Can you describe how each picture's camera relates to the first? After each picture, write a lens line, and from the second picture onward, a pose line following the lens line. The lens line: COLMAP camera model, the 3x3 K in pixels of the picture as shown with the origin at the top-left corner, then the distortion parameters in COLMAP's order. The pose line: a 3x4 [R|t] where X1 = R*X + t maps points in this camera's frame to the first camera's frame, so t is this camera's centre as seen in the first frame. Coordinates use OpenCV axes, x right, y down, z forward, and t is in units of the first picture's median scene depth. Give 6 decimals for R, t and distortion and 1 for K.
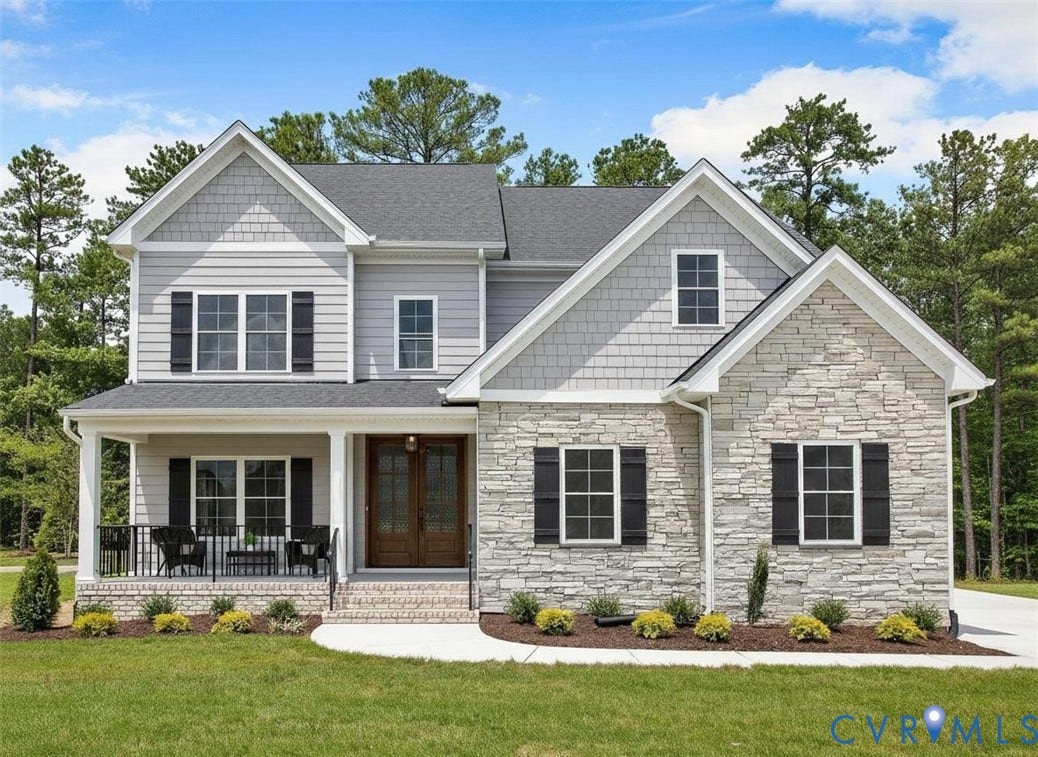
lens RADIAL K [[1439.8, 0, 519.0], [0, 1439.8, 378.5], [0, 0, 1]] dist [0.004163, 0.039880]
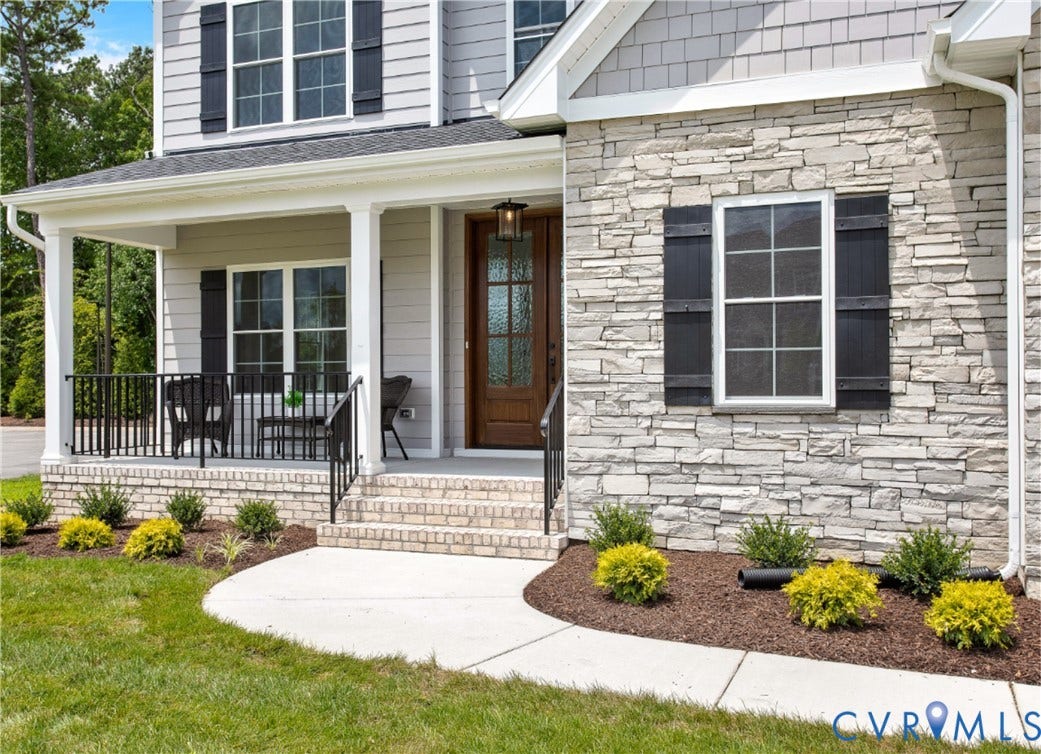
lens RADIAL K [[1444.0, 0, 520.5], [0, 1444.0, 377.0], [0, 0, 1]] dist [0.004163, 0.039880]
pose [[0.884196, -0.003611, -0.467103, 0.194669], [0.042315, 0.996478, 0.072396, 0.067408], [0.465196, -0.083778, 0.881234, 0.545485]]
